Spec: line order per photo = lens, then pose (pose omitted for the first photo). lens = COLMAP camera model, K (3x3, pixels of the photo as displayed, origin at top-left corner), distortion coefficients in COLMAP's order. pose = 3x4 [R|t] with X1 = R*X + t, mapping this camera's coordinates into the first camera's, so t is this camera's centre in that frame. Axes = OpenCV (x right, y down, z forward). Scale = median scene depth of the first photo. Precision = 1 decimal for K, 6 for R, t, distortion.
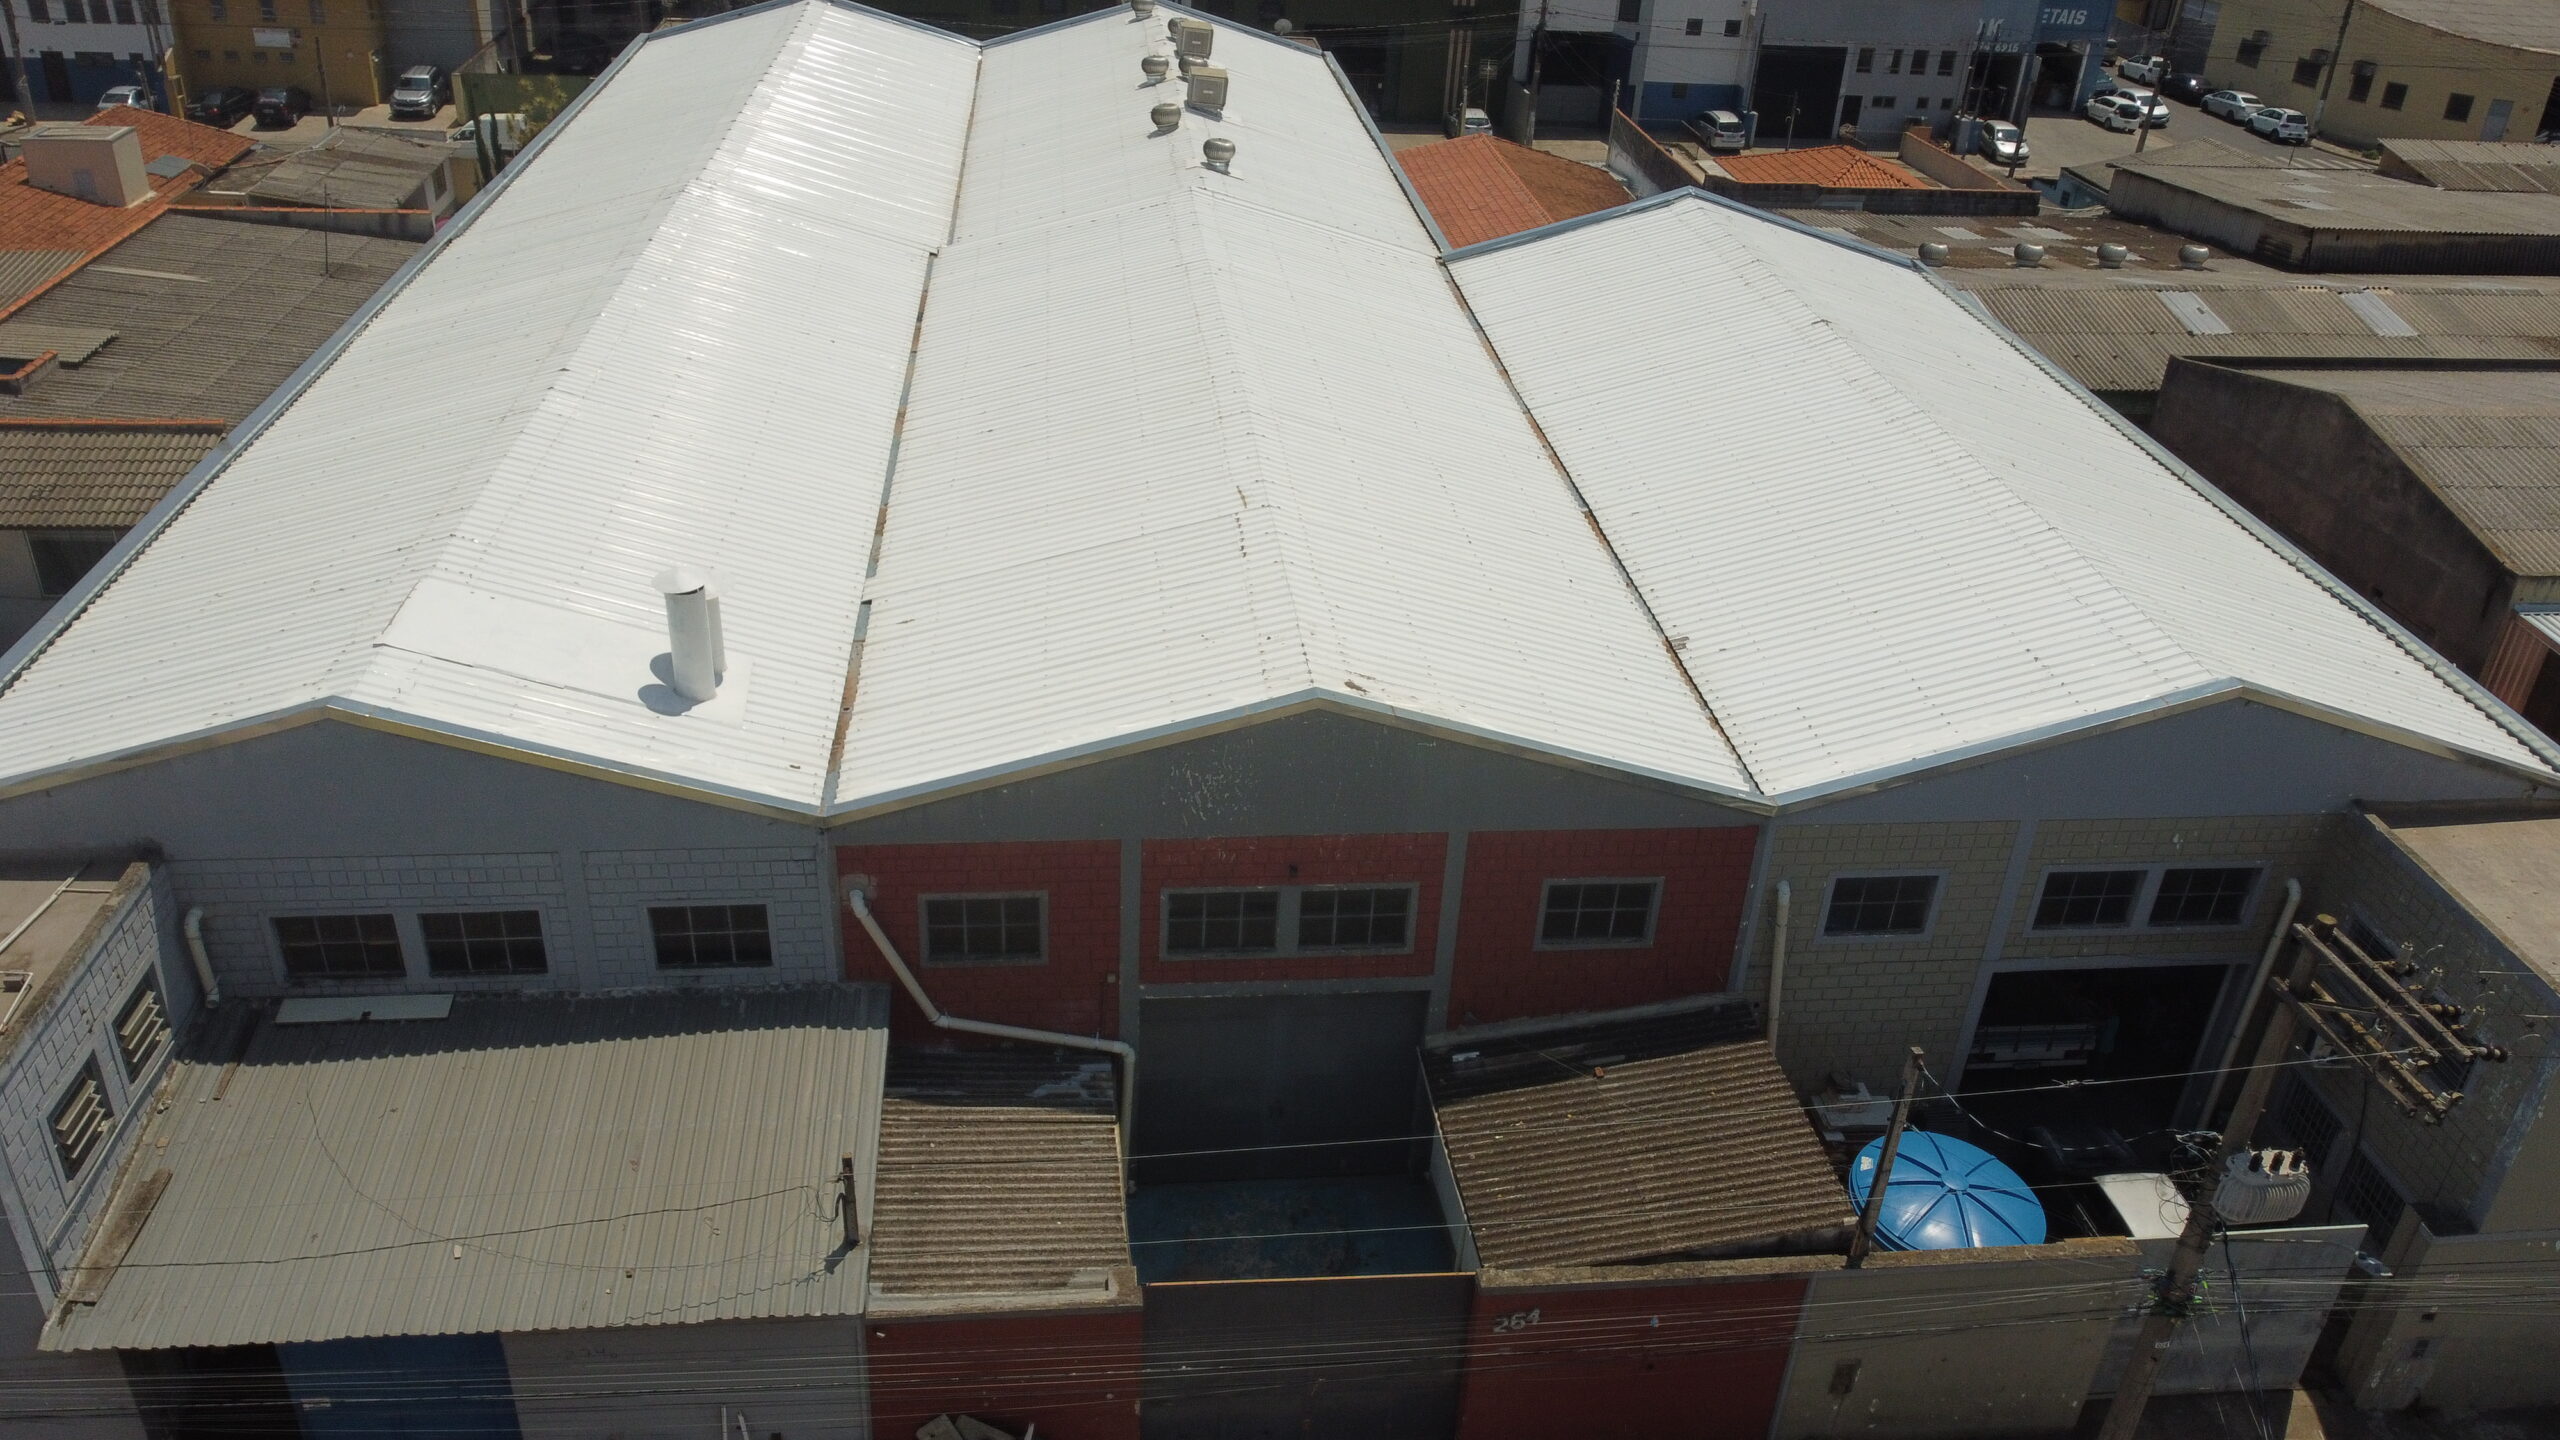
lens RADIAL K [[1916.6, 0, 1274.3], [0, 1916.6, 713.3], [0, 0, 1]] dist [-0.009436, -0.002613]
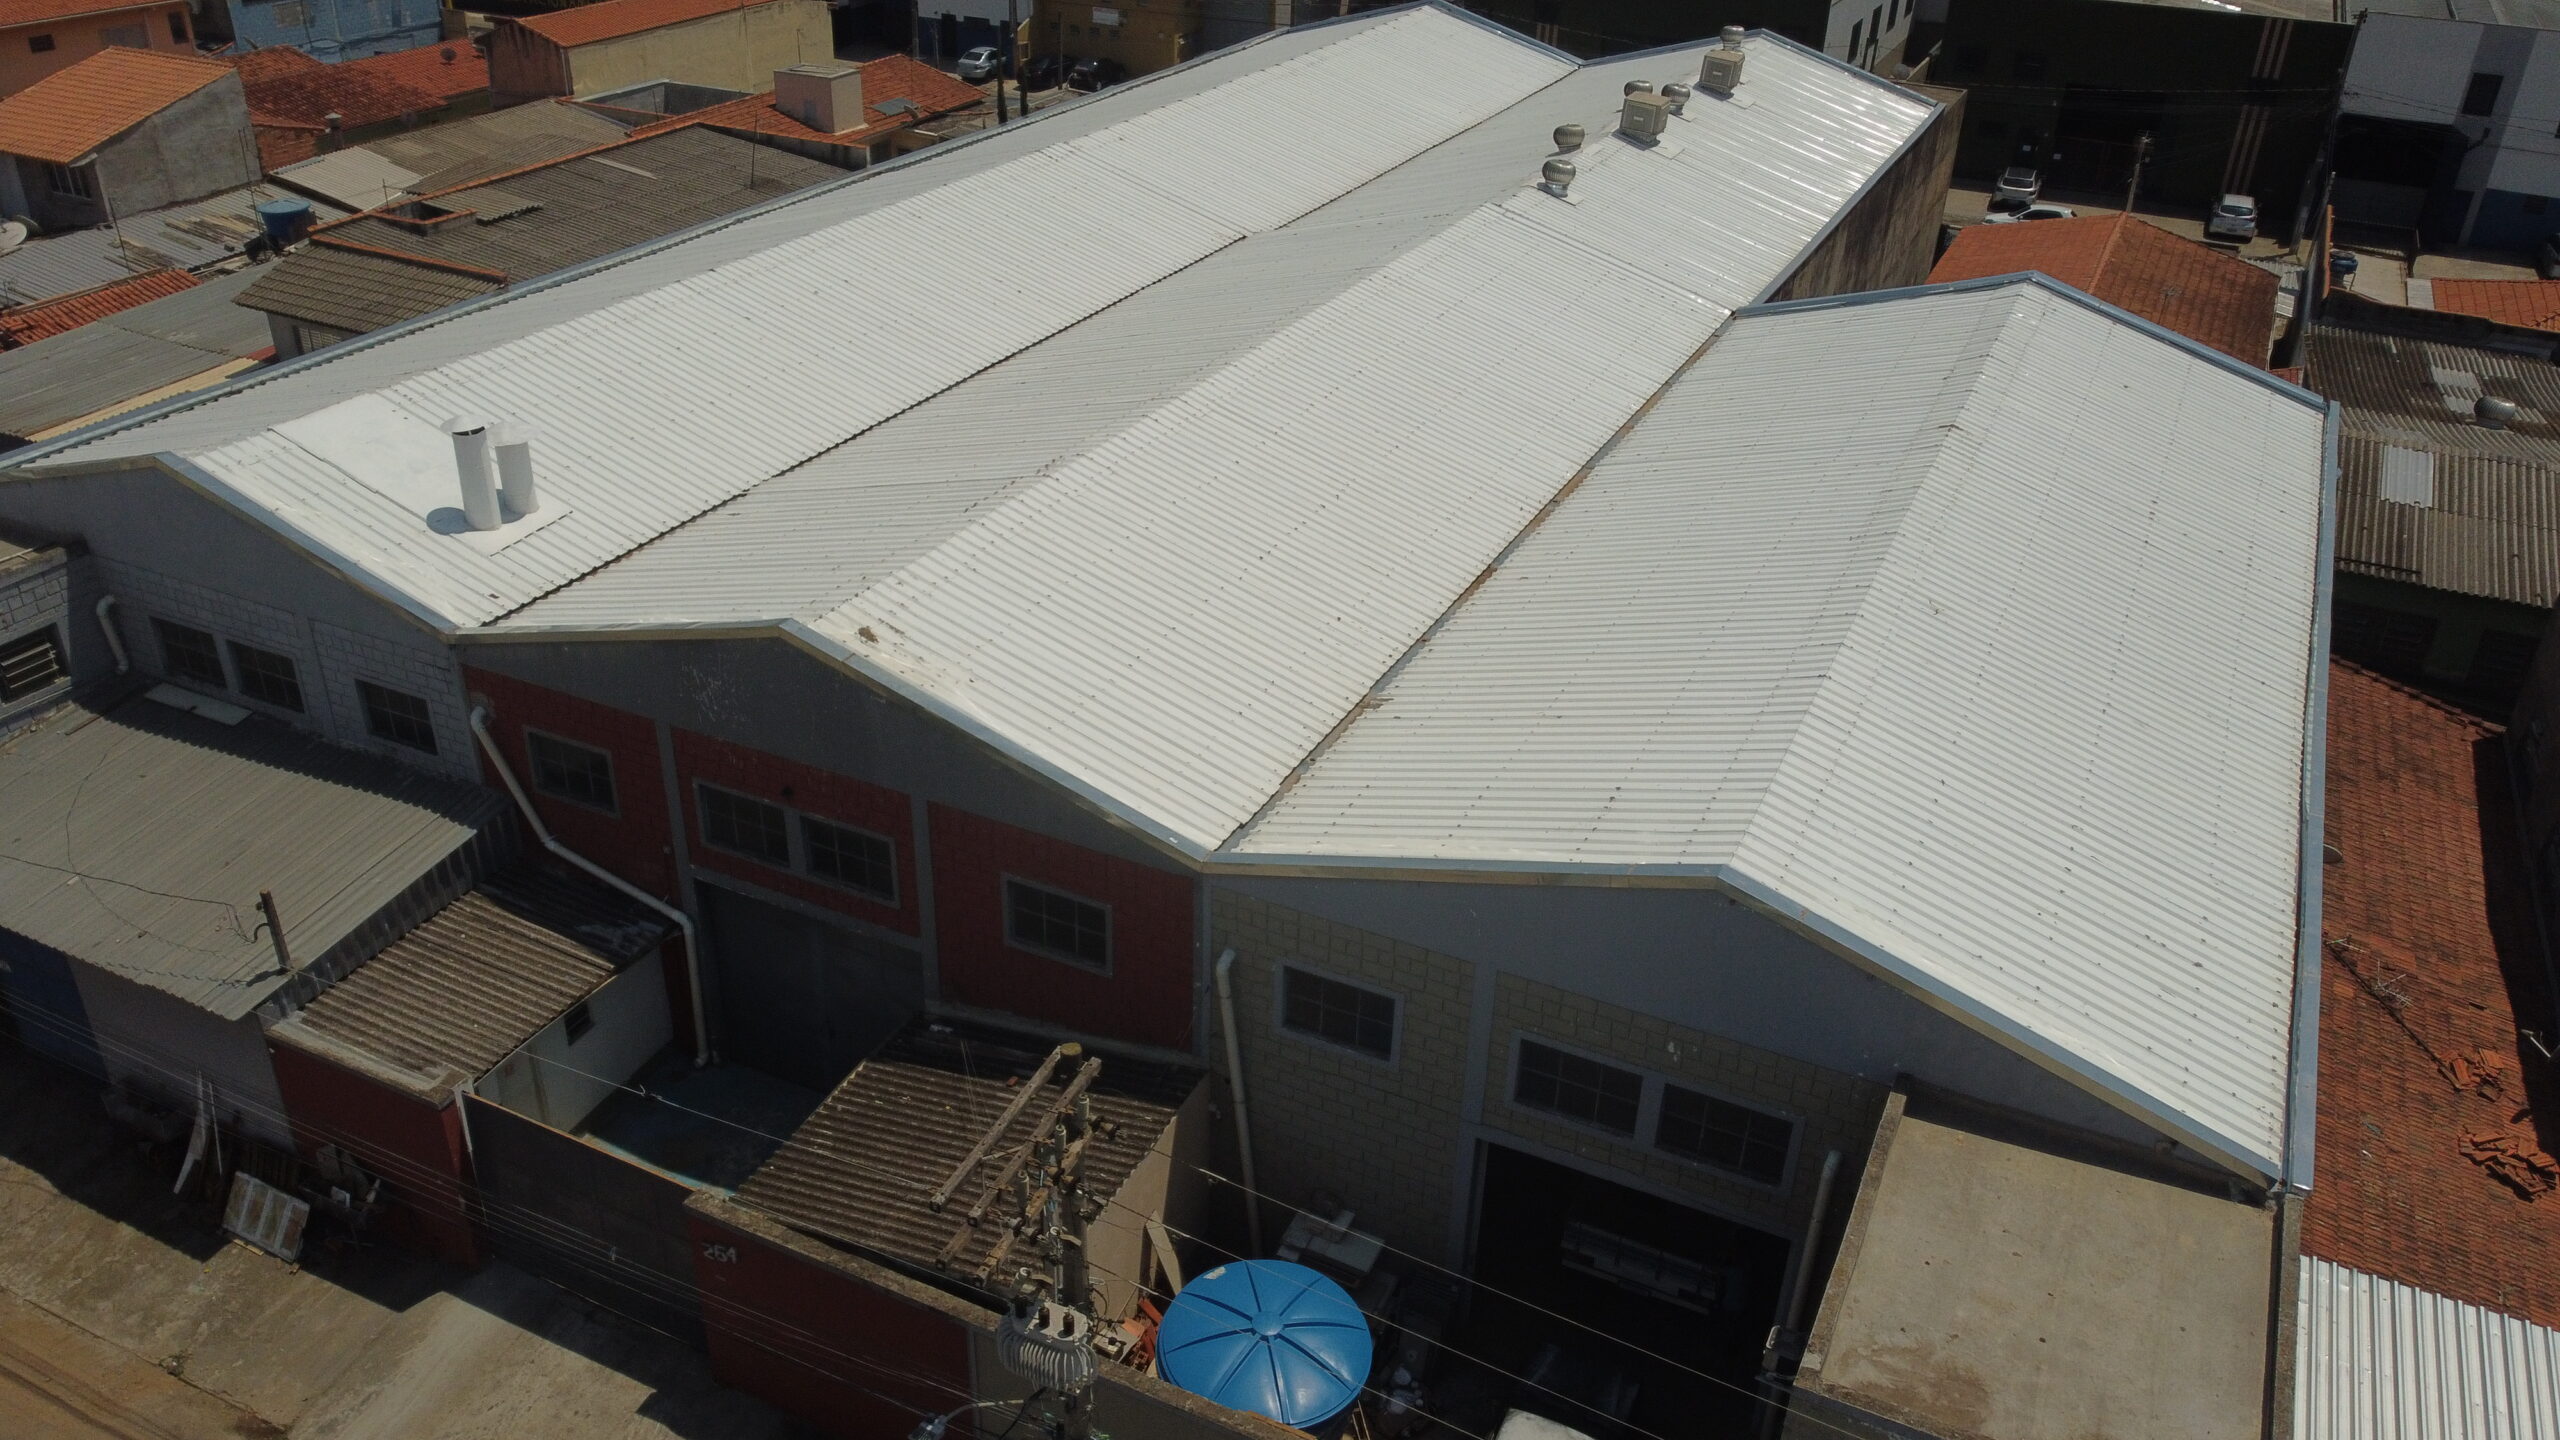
lens RADIAL K [[1916.6, 0, 1285.1], [0, 1916.6, 728.8], [0, 0, 1]] dist [-0.009436, -0.002613]
pose [[0.850245, 0.240649, -0.468158, 0.388598], [-0.246453, 0.967868, 0.049921, -0.037991], [0.465128, 0.072934, 0.882234, 0.108226]]
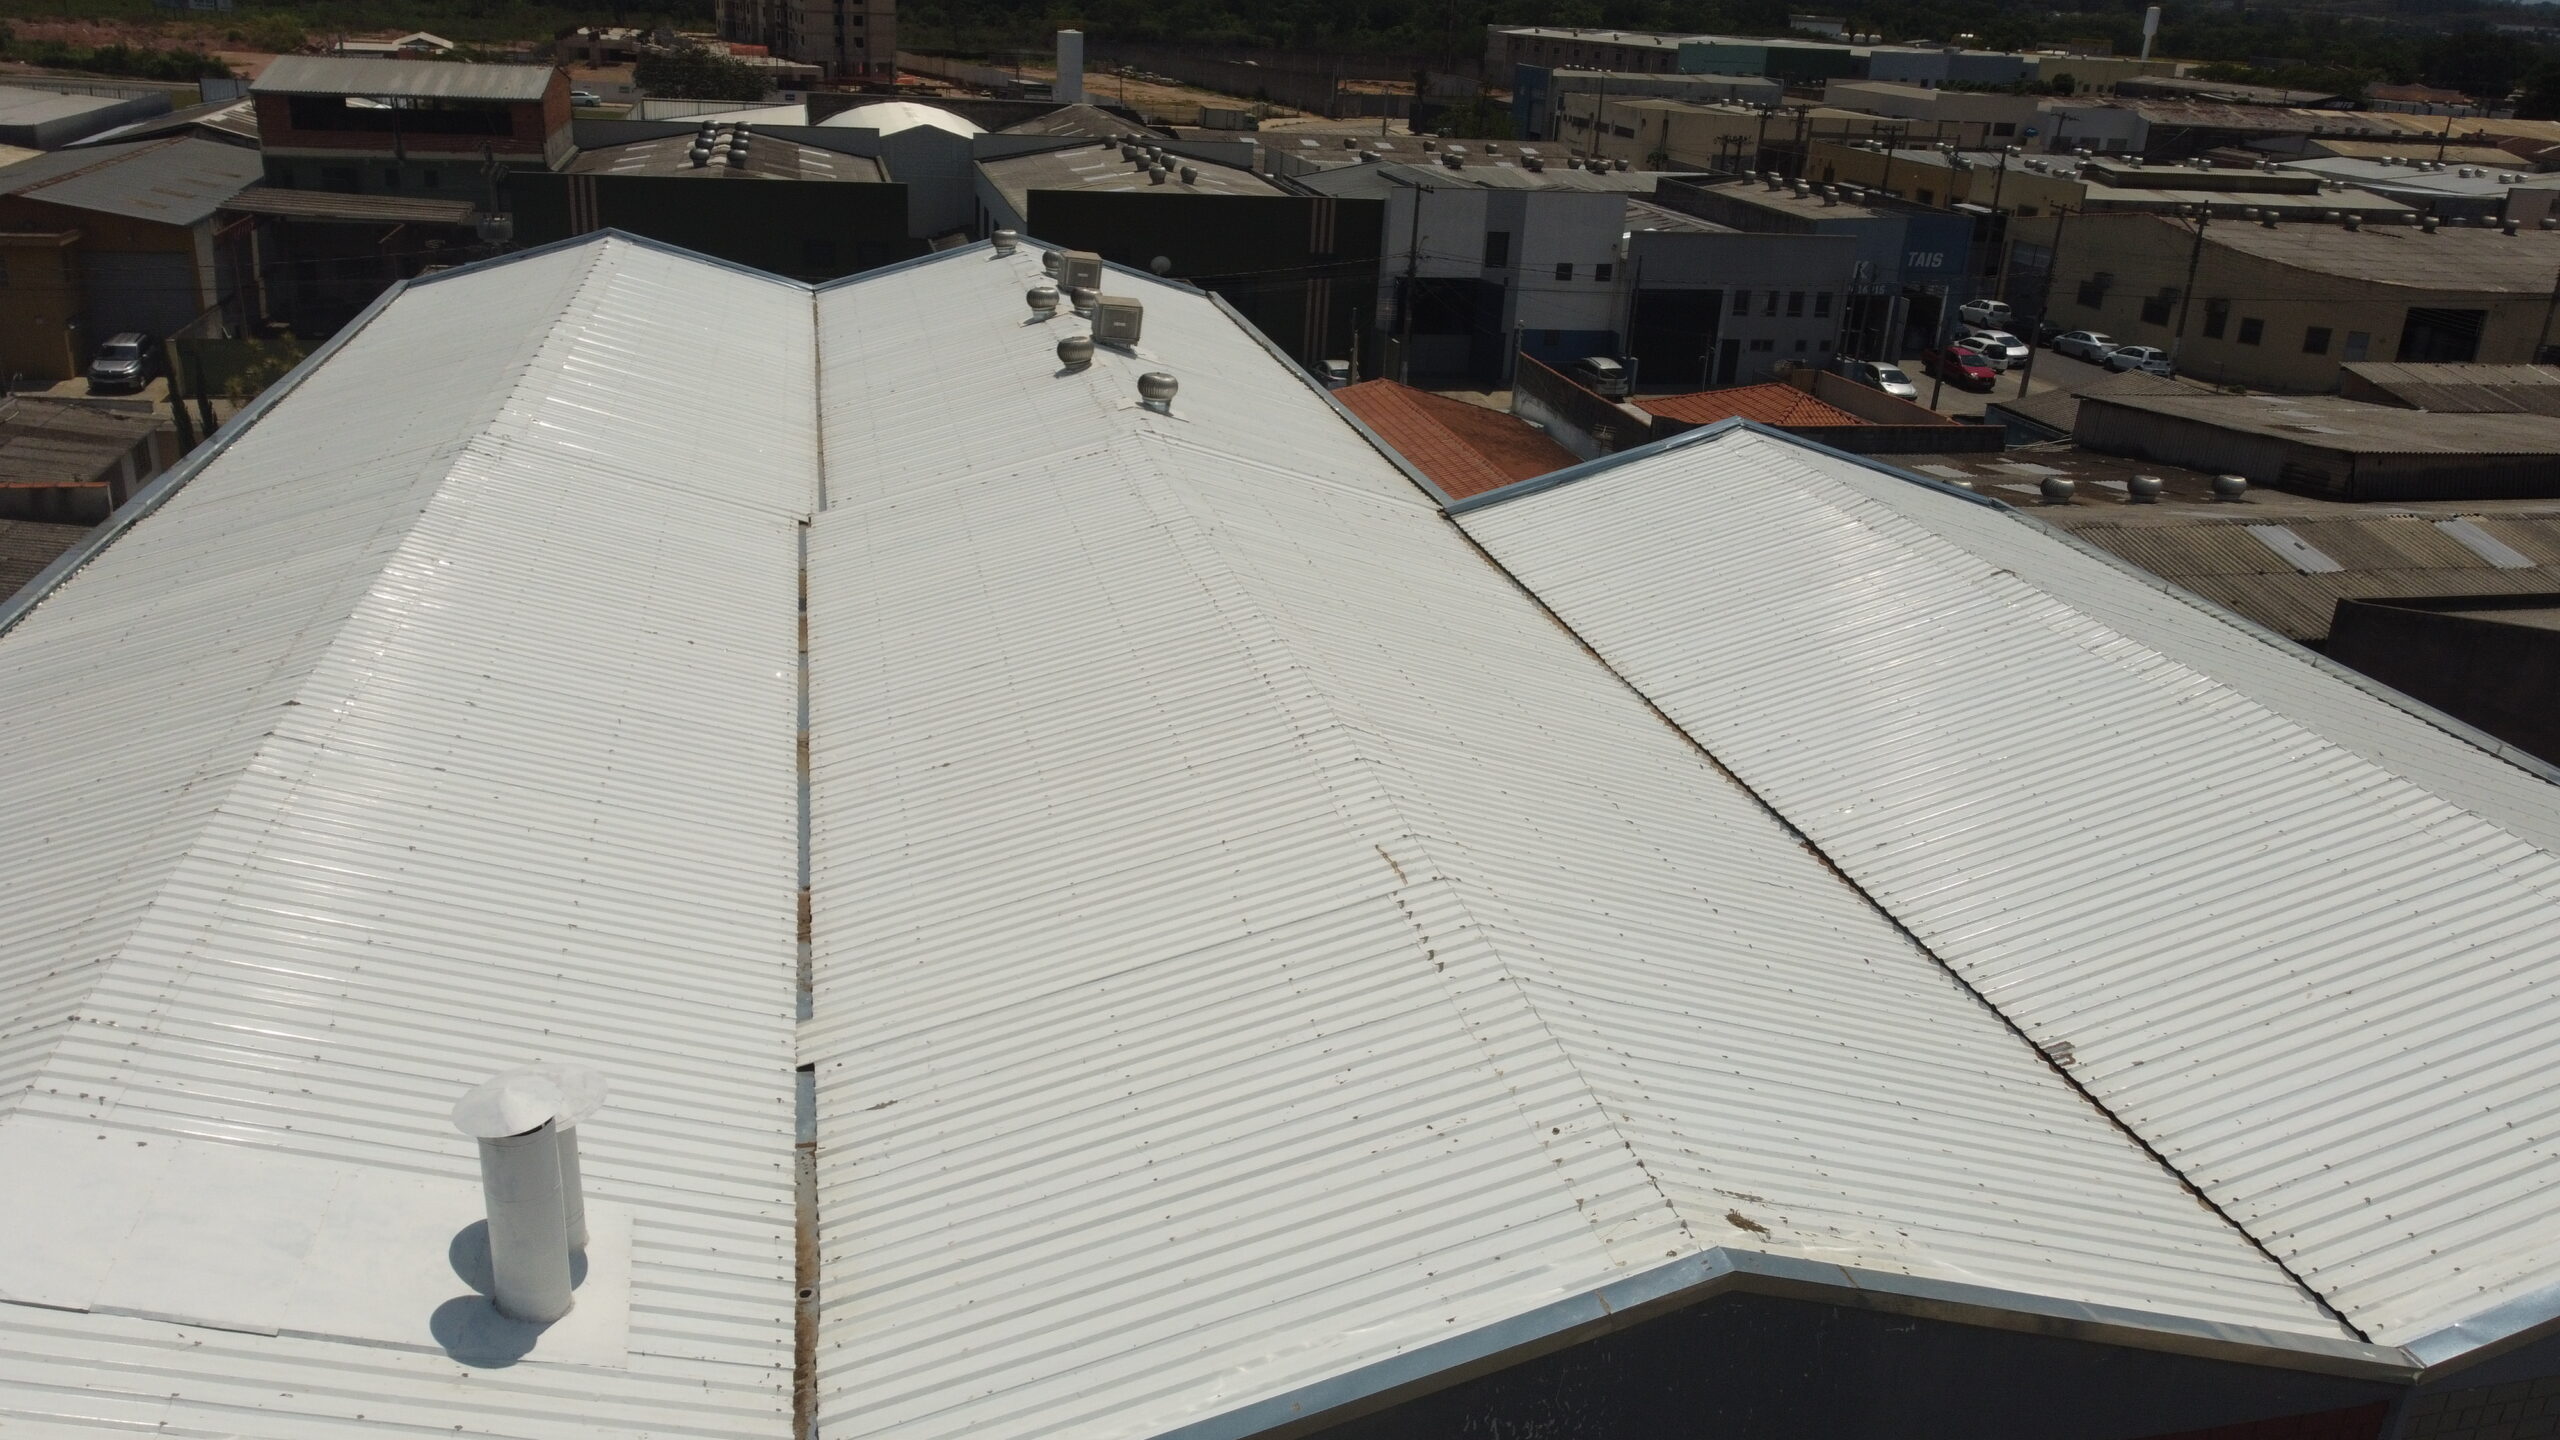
lens RADIAL K [[1916.6, 0, 1271.3], [0, 1916.6, 725.9], [0, 0, 1]] dist [-0.009436, -0.002613]
pose [[0.992402, -0.040923, 0.116031, -0.083789], [0.055719, 0.990299, -0.127290, -0.050925], [-0.109696, 0.132787, 0.985055, 0.233612]]
